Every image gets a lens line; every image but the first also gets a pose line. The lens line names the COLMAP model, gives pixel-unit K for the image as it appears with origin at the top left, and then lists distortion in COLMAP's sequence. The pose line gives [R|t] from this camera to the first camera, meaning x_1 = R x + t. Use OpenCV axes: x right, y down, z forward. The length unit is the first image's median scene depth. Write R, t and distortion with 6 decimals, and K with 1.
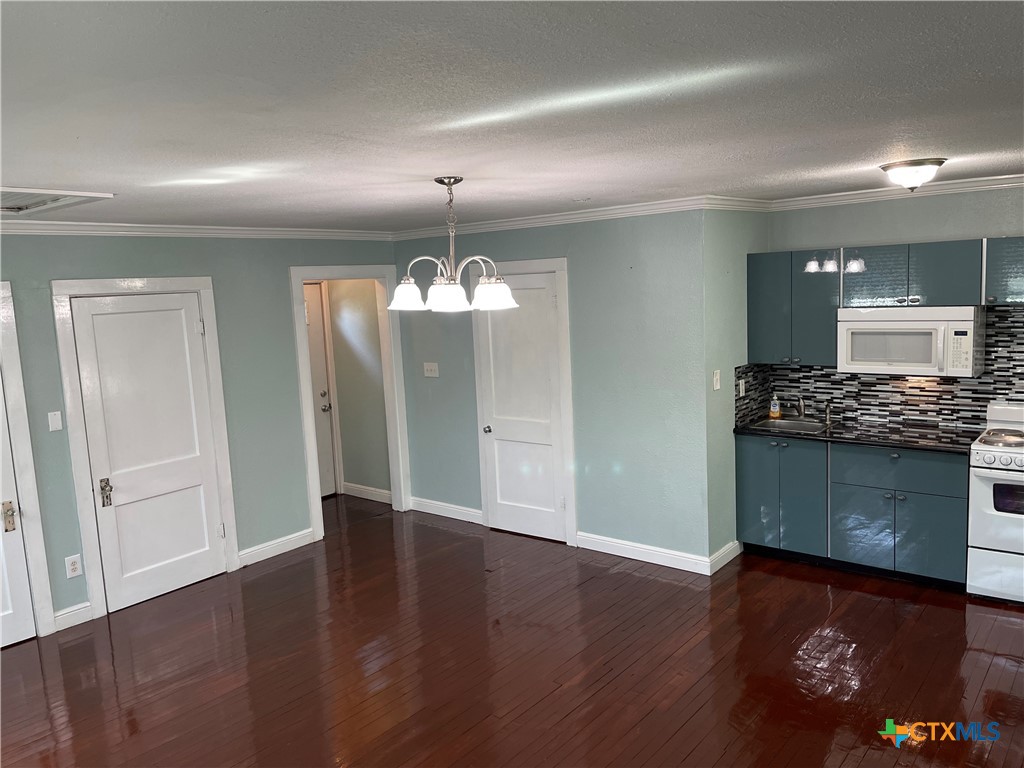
lens RADIAL K [[754.6, 0, 512.0], [0, 754.6, 384.0], [0, 0, 1]] dist [-0.037808, 0.000450]
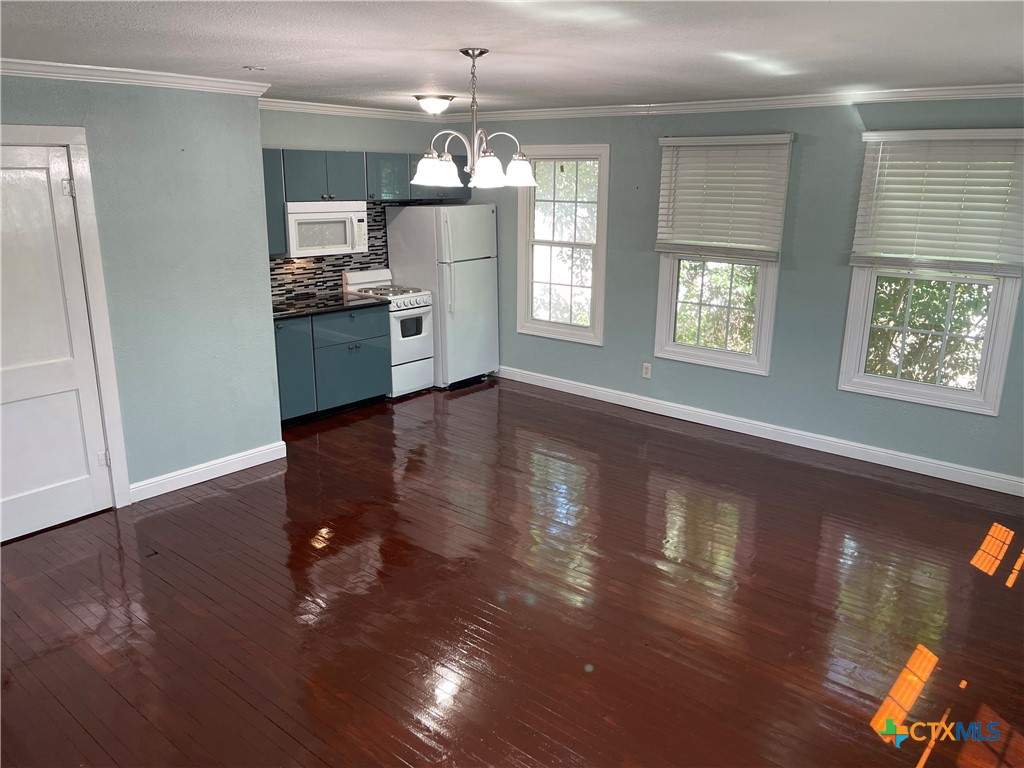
lens RADIAL K [[754.6, 0, 512.0], [0, 754.6, 384.0], [0, 0, 1]] dist [-0.037808, 0.000450]
pose [[-0.012649, -0.211641, 0.977266, -0.780204], [0.114766, 0.970578, 0.211678, -0.033989], [-0.993312, 0.114834, 0.012012, 0.676035]]
